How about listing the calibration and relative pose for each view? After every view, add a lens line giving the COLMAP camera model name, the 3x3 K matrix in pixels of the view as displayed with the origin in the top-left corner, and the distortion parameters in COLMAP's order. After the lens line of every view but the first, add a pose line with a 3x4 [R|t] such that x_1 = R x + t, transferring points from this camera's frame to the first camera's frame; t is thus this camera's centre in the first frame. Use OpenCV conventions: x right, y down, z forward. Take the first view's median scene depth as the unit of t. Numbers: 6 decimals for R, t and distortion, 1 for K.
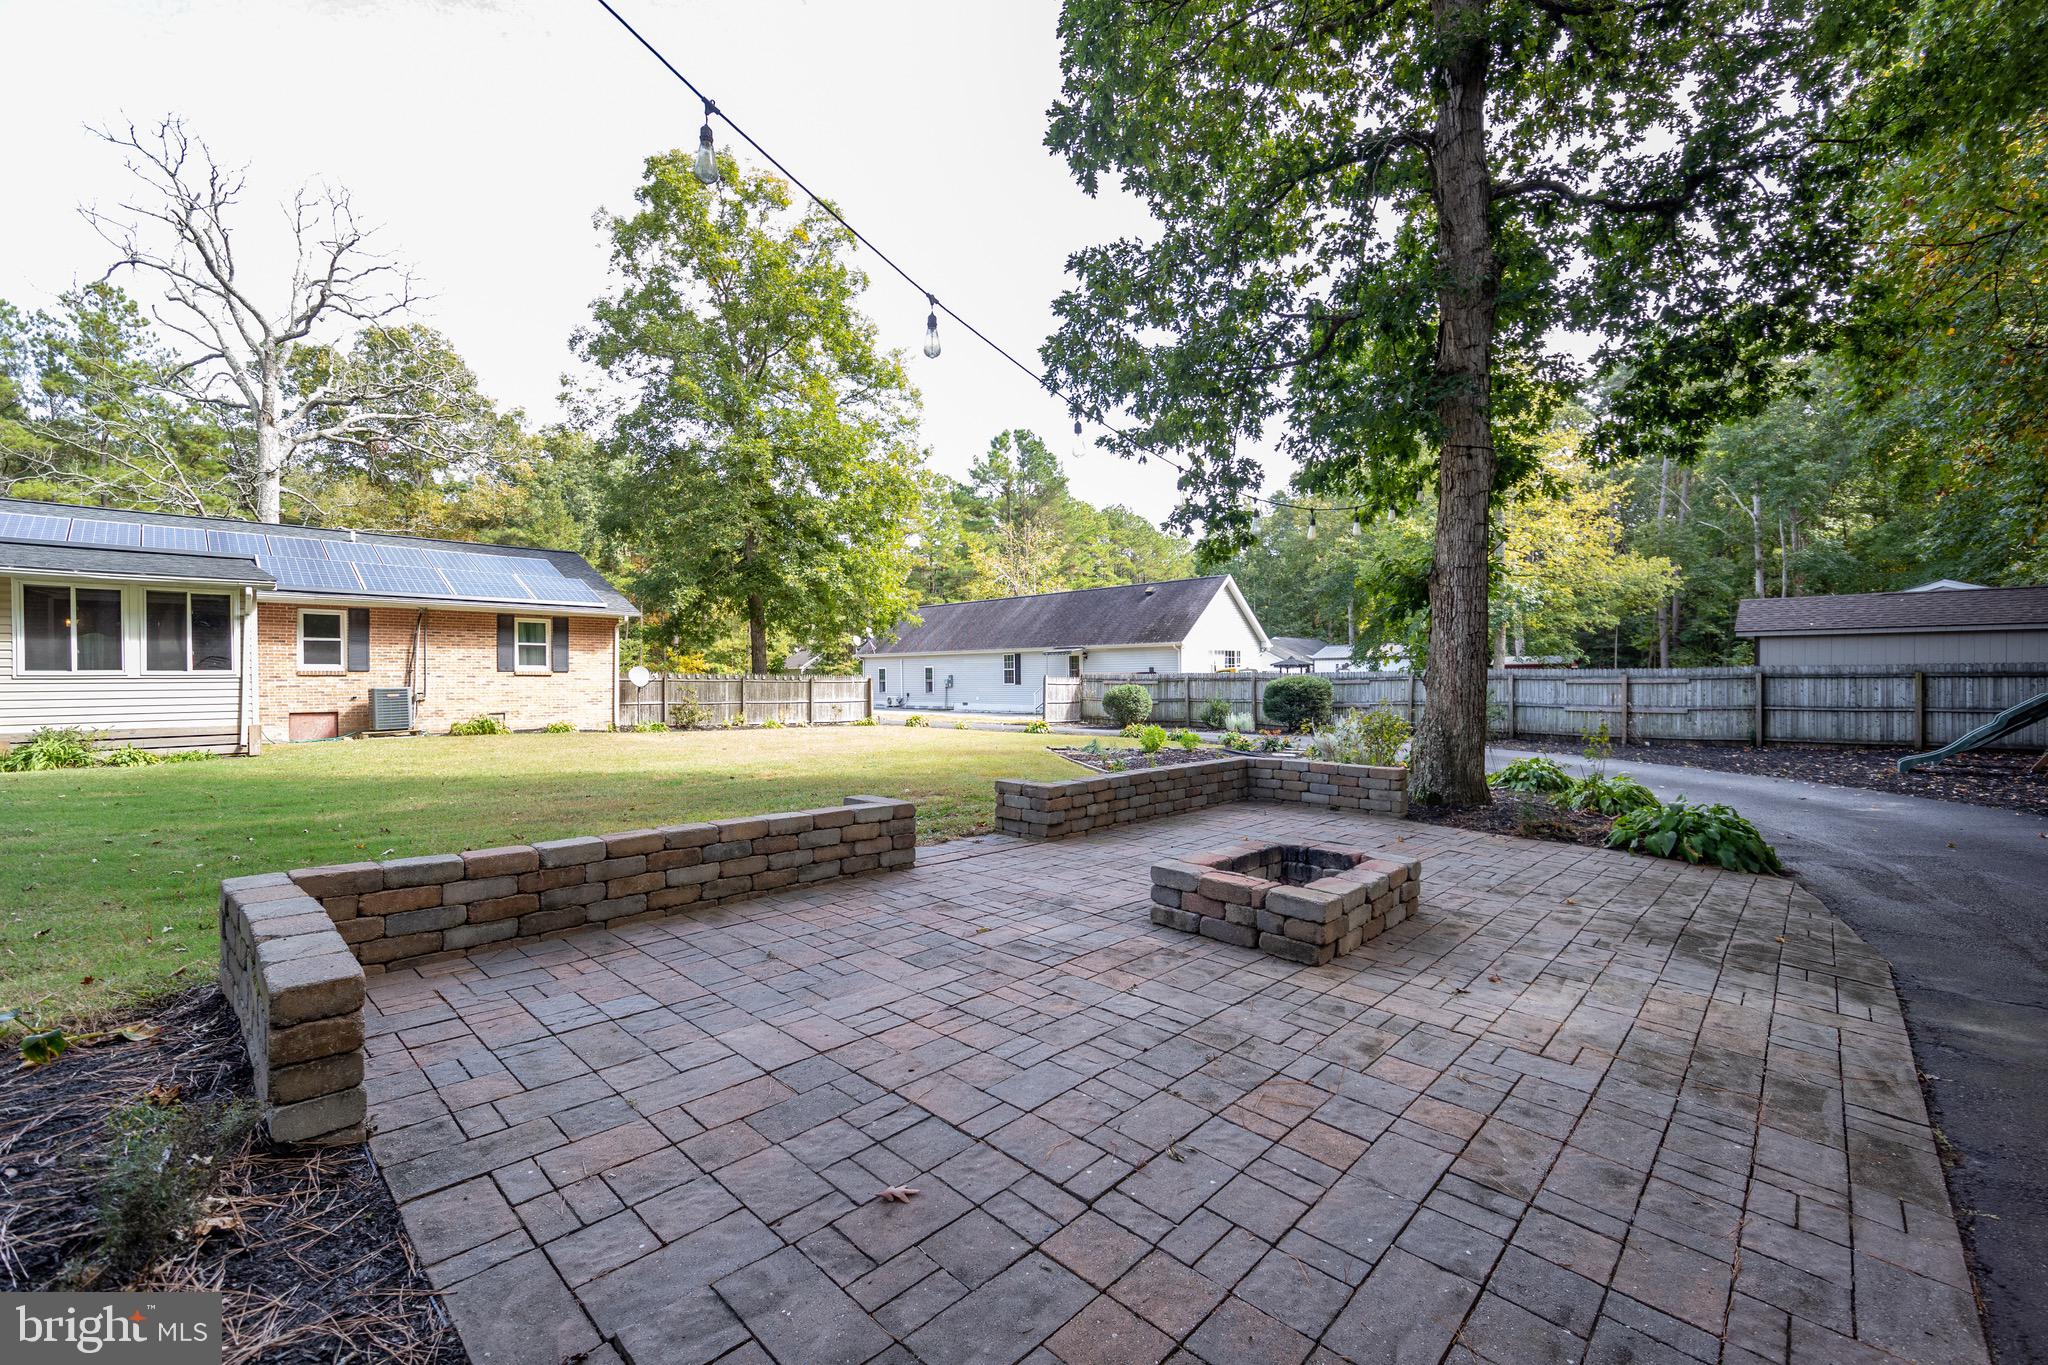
lens RADIAL K [[847.7, 0, 1023.2], [0, 847.7, 679.1], [0, 0, 1]] dist [-0.003002, -0.000276]
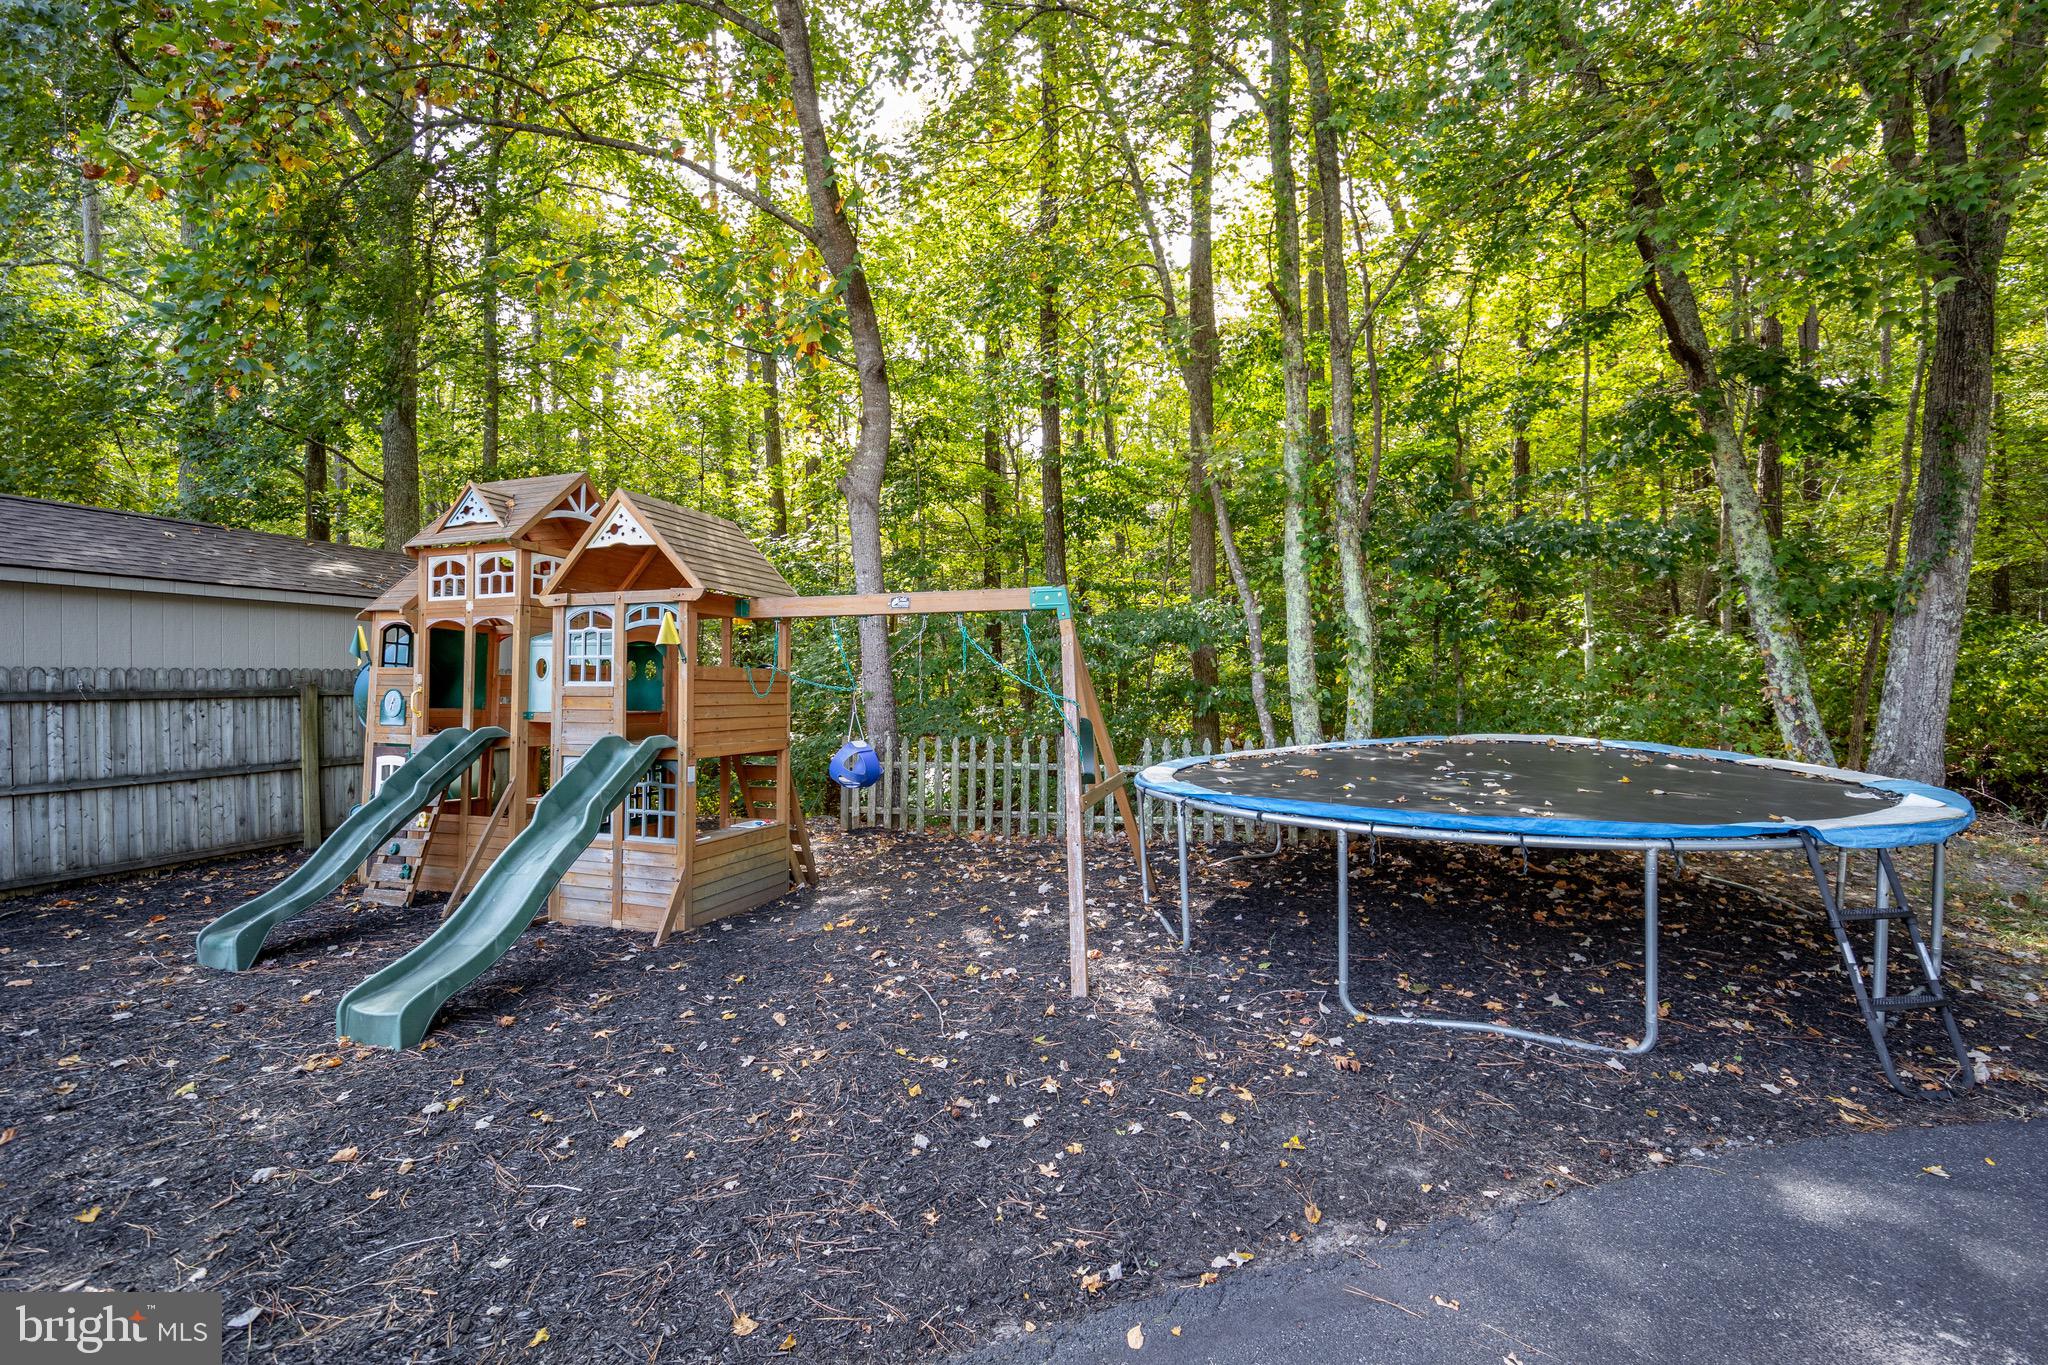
lens RADIAL K [[847.7, 0, 1026.0], [0, 847.7, 688.9], [0, 0, 1]] dist [-0.003002, -0.000276]
pose [[0.915036, -0.004822, 0.403342, 1.394384], [0.005775, 0.999983, -0.001146, -0.005821], [-0.403330, 0.003378, 0.915048, 0.434728]]
